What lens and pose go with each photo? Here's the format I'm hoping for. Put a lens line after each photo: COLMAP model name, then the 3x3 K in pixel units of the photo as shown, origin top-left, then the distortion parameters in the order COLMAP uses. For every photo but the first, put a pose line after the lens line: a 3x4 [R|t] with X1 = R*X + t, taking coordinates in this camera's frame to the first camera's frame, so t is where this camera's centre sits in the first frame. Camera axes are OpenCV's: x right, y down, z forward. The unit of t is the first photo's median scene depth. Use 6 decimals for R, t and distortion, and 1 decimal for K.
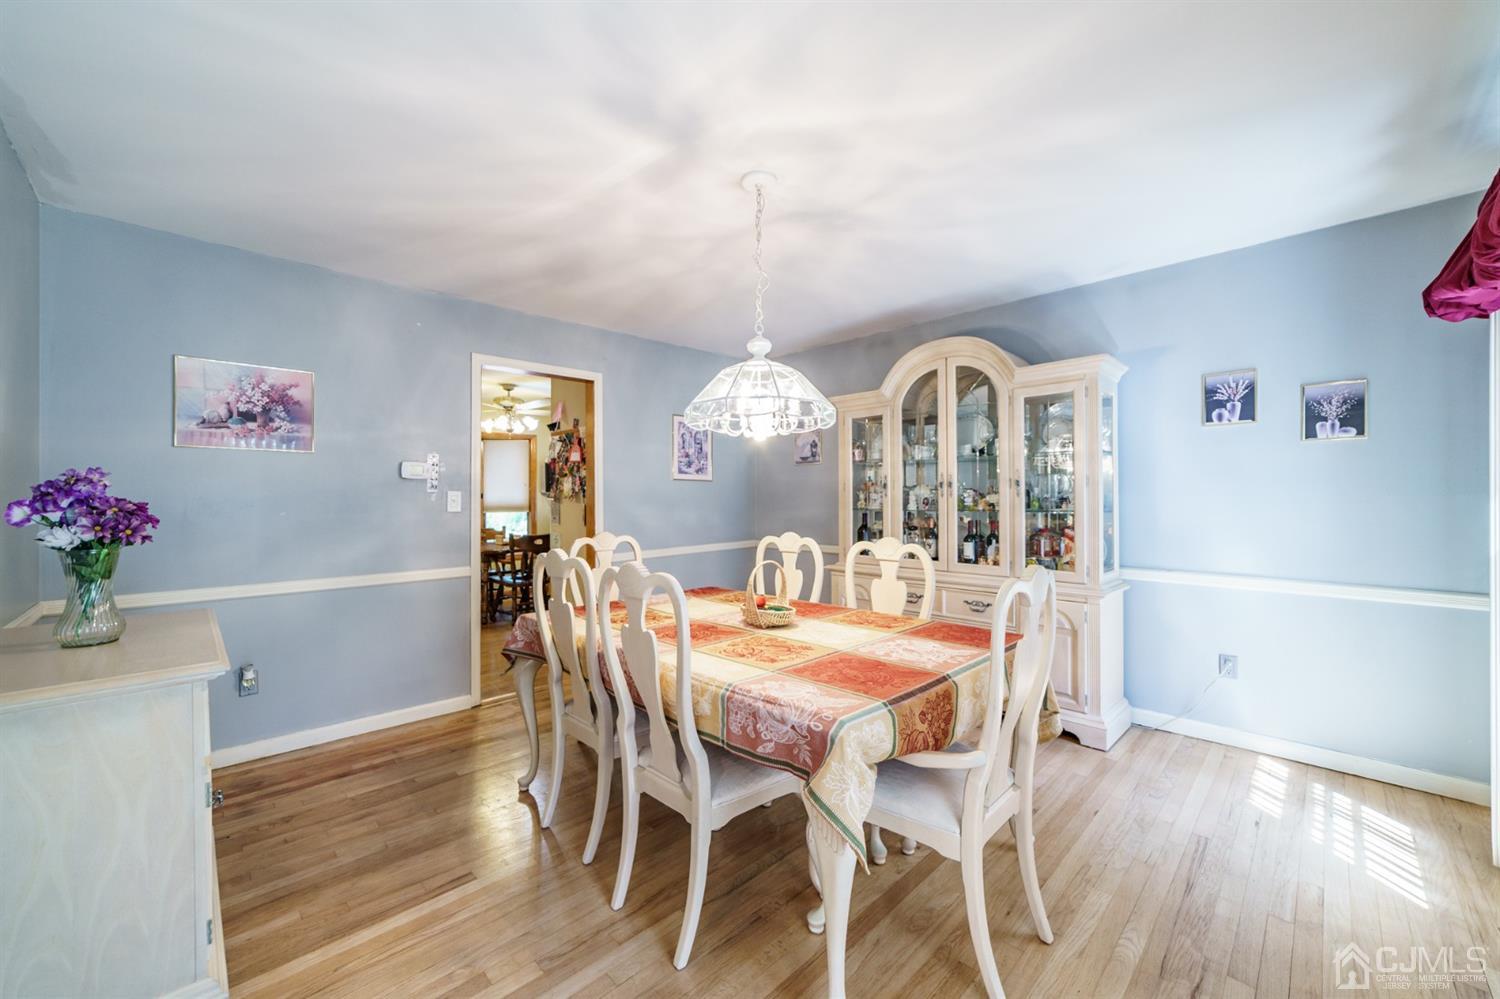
lens RADIAL K [[588.3, 0, 752.0], [0, 588.3, 504.3], [0, 0, 1]] dist [-0.010097, 0.000551]
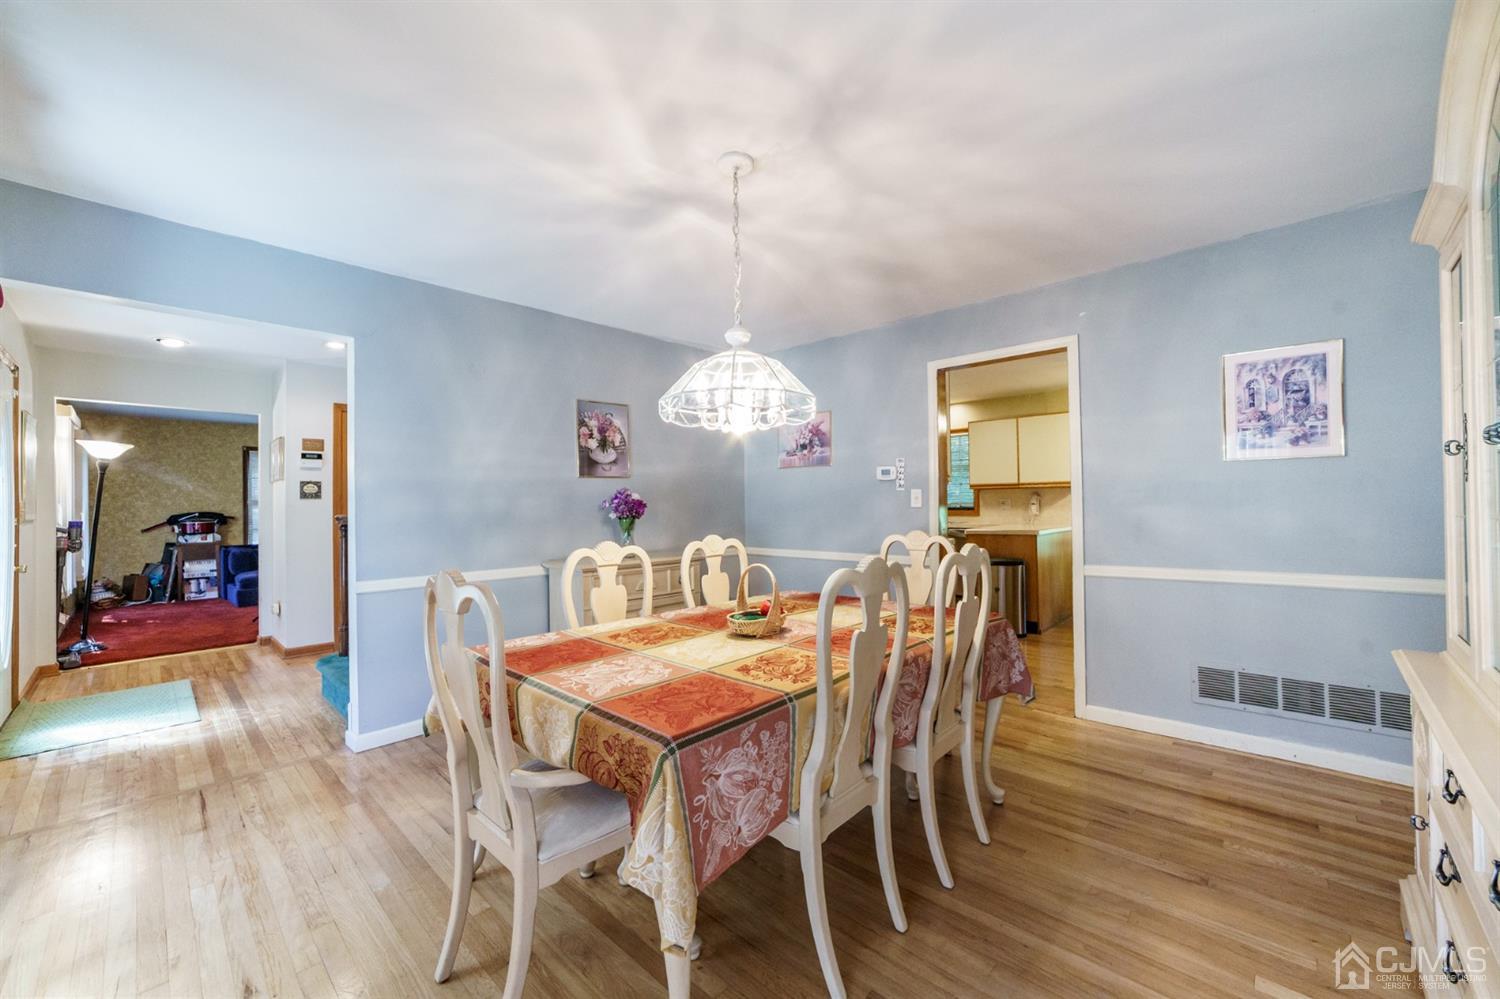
lens RADIAL K [[588.3, 0, 749.2], [0, 588.3, 497.5], [0, 0, 1]] dist [-0.010097, 0.000551]
pose [[0.028962, -0.005709, -0.999564, 0.855389], [0.001912, 0.999982, -0.005656, 0.001044], [0.999579, -0.001747, 0.028972, 0.877066]]
